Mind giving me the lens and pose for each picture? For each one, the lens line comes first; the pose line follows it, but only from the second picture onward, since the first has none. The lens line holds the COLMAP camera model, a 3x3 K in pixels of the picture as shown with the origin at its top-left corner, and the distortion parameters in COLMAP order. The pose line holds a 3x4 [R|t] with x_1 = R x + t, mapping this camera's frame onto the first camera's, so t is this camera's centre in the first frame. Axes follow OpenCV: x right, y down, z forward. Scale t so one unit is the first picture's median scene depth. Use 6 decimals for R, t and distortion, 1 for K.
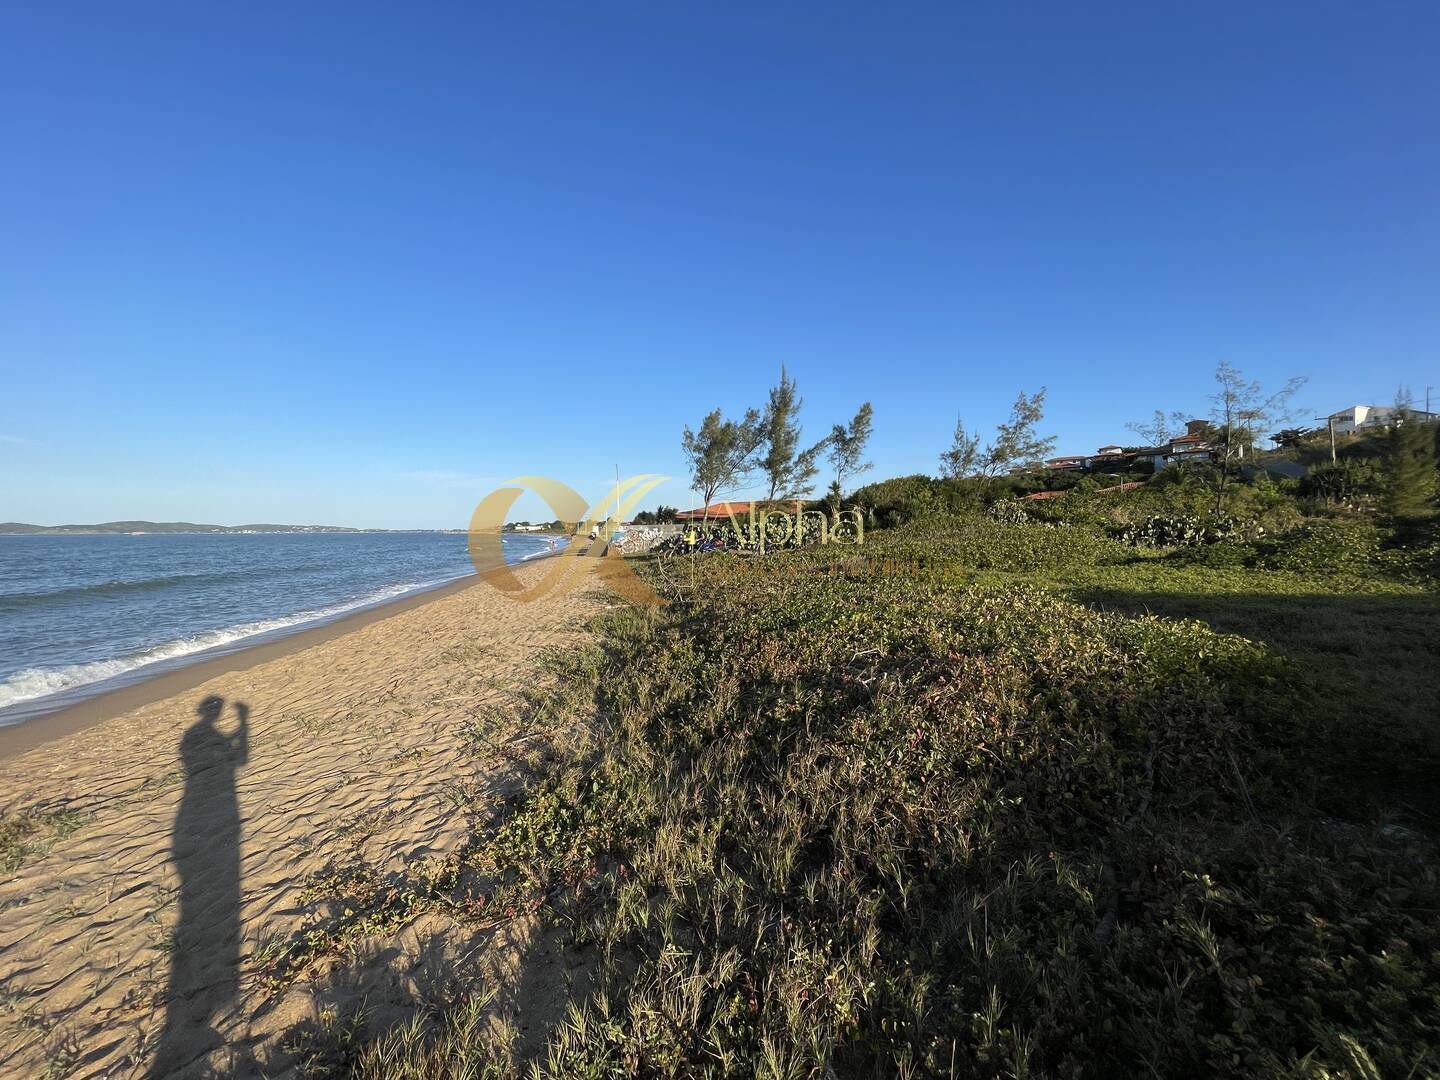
lens RADIAL K [[573.8, 0, 706.6], [0, 573.8, 534.8], [0, 0, 1]] dist [-0.027210, 0.006255]
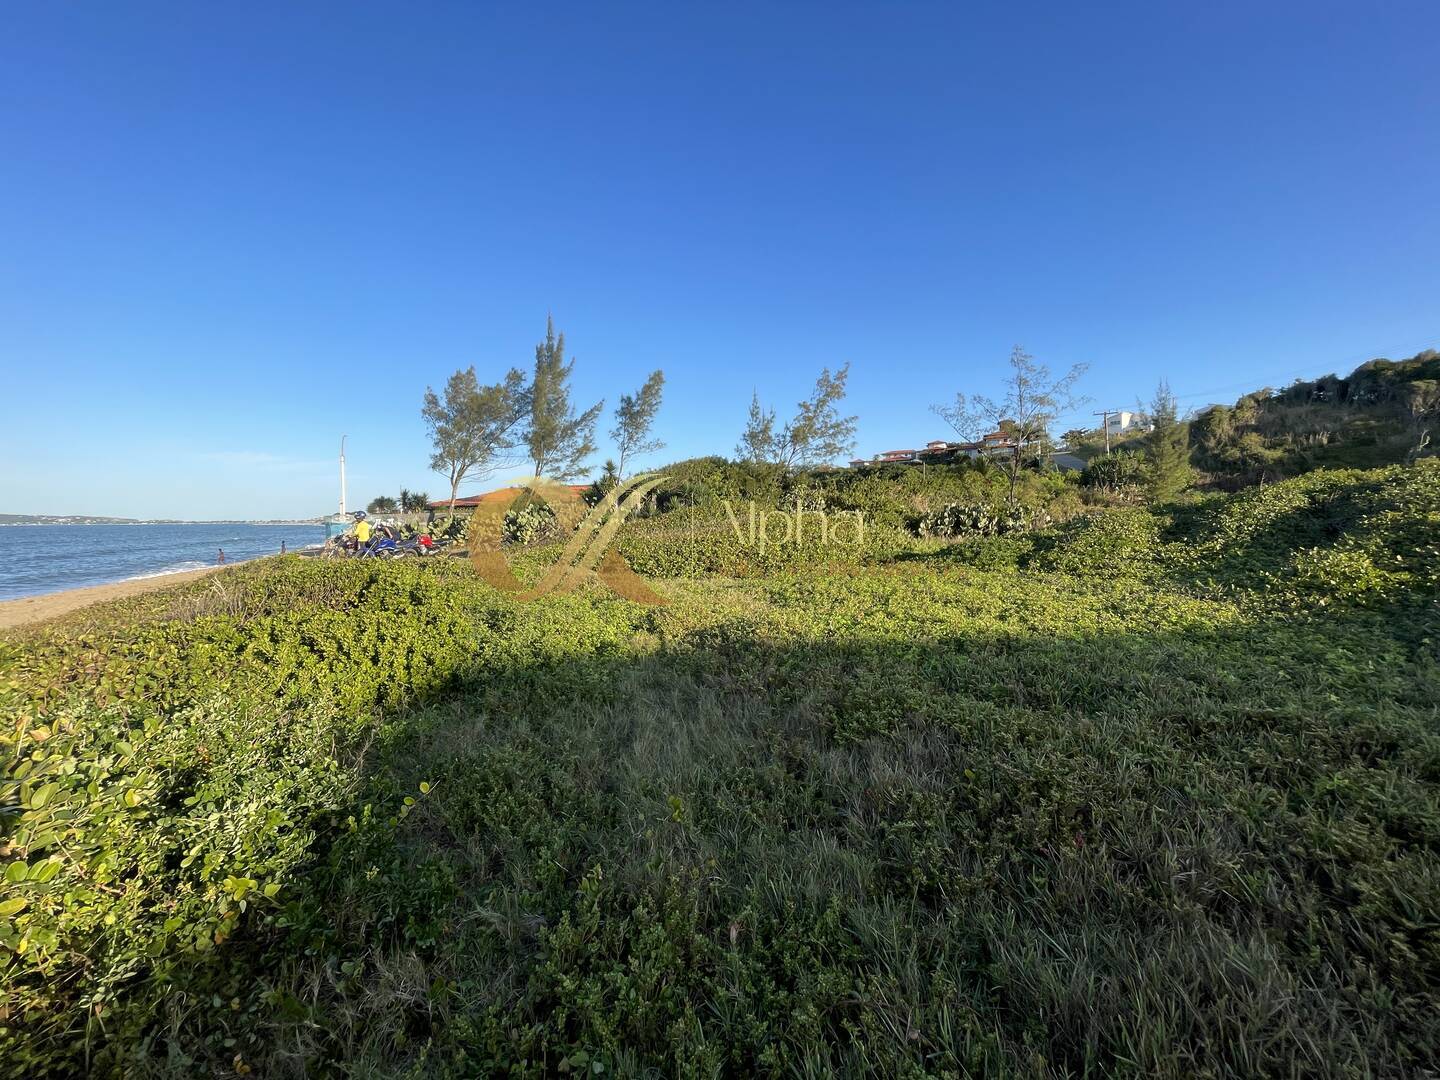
lens RADIAL K [[568.8, 0, 721.8], [0, 568.8, 534.2], [0, 0, 1]] dist [-0.000472, -0.000674]
pose [[0.969258, -0.010073, 0.245840, 0.174545], [0.005694, 0.999812, 0.018519, -0.002234], [-0.245981, -0.016550, 0.969133, 0.162204]]
